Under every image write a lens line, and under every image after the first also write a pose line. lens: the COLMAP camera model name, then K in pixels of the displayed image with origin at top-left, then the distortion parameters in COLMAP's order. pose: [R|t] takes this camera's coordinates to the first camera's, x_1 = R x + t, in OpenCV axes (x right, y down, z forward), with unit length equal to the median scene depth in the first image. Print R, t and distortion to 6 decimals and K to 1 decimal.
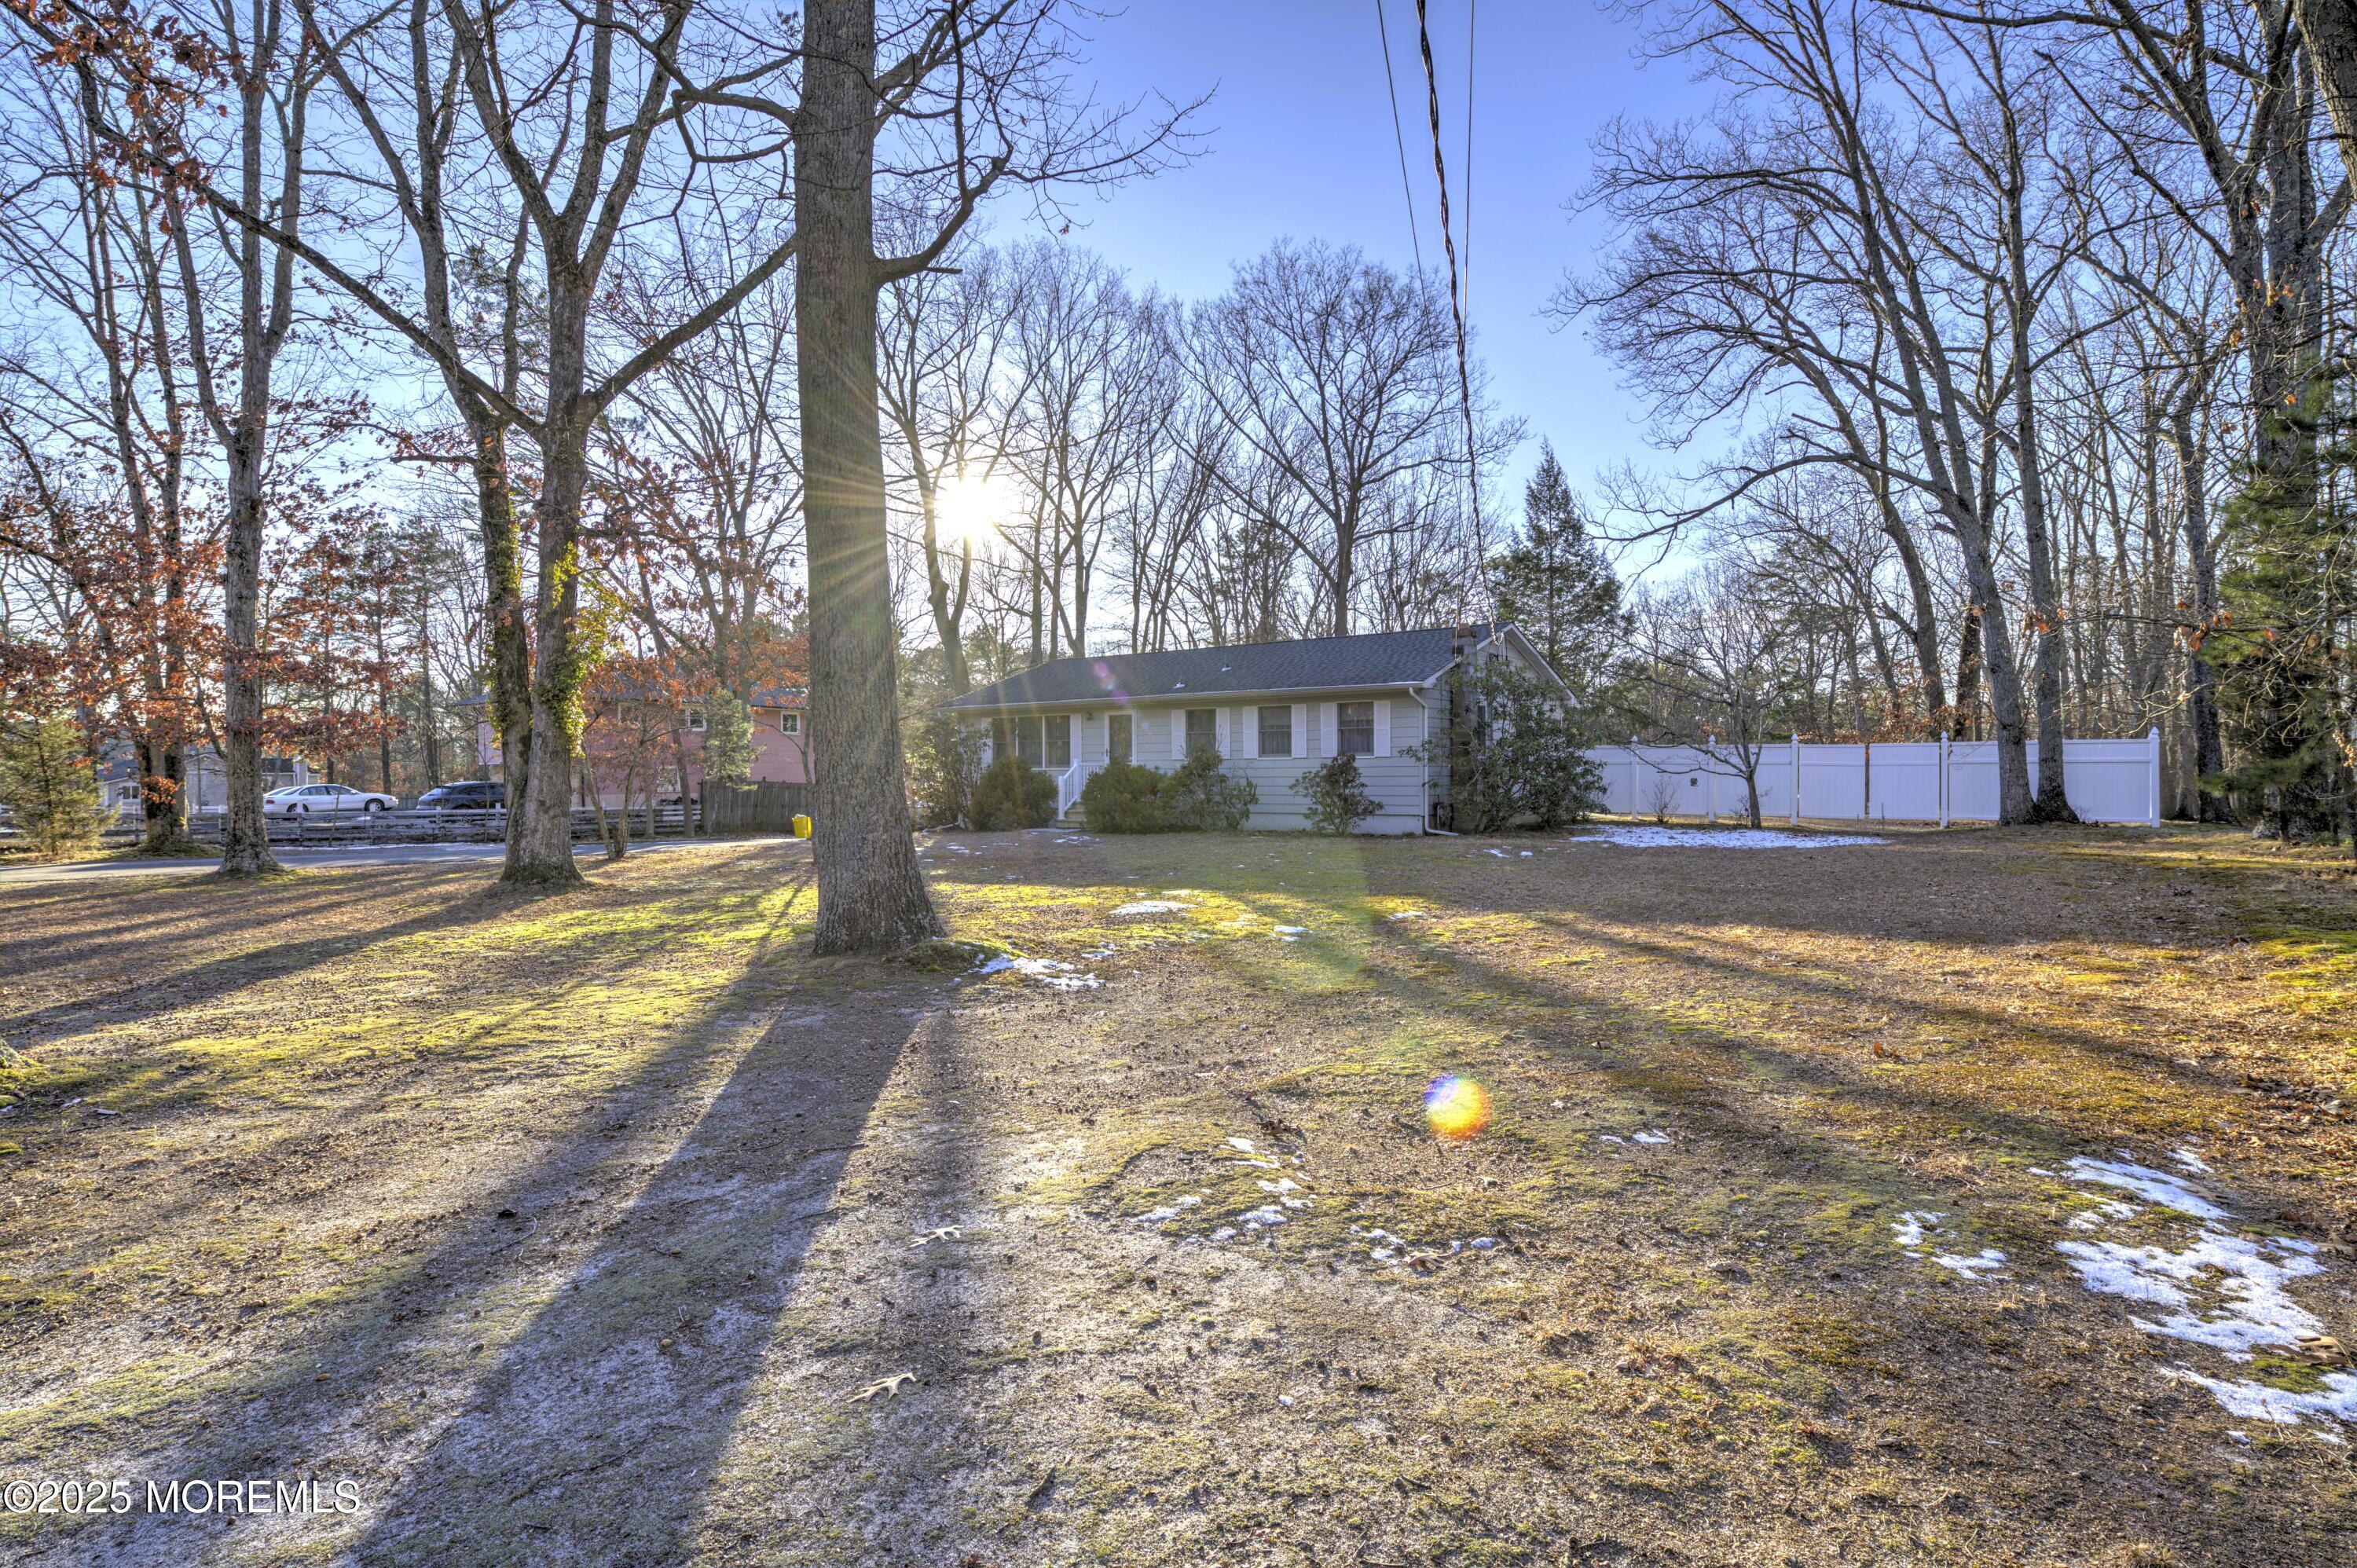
lens RADIAL K [[1261.2, 0, 1180.5], [0, 1261.2, 779.5], [0, 0, 1]] dist [0.003497, 0.000128]
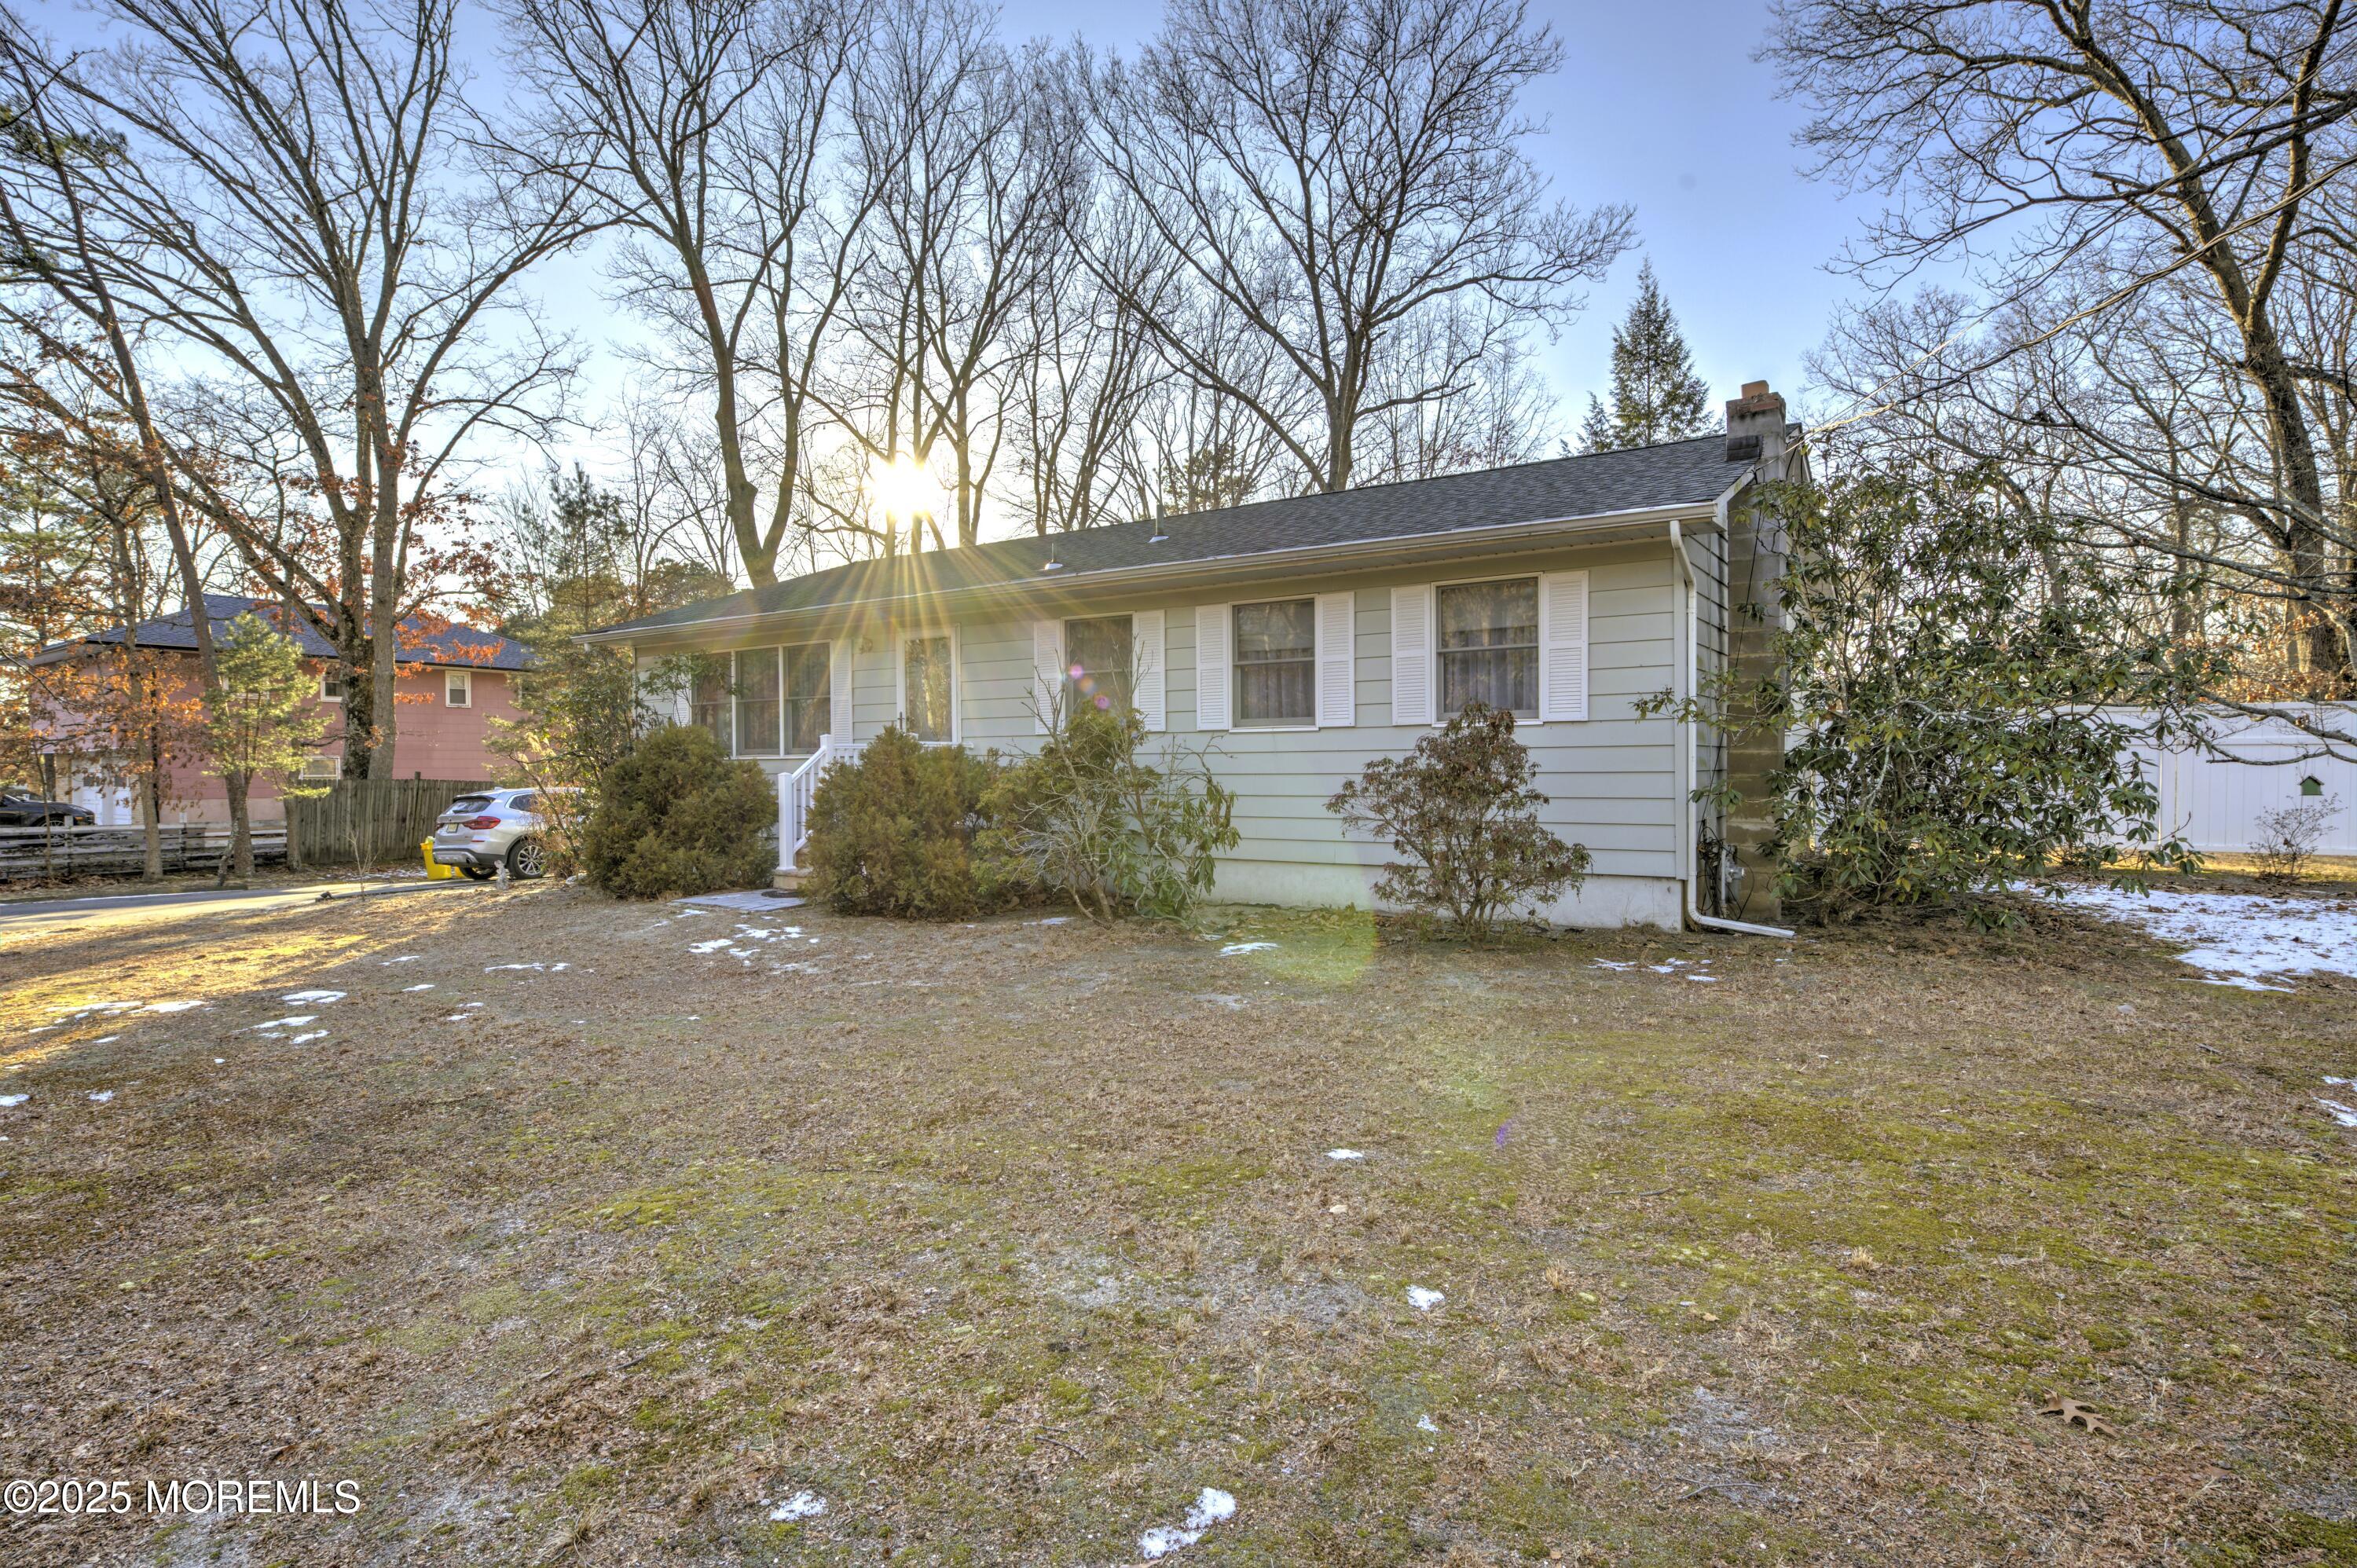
lens RADIAL K [[1261.2, 0, 1177.4], [0, 1261.2, 777.0], [0, 0, 1]] dist [0.003497, 0.000128]
pose [[0.999093, -0.001295, 0.042560, 0.022059], [0.001285, 0.999999, 0.000260, -0.001331], [-0.042560, -0.000206, 0.999094, 0.502185]]
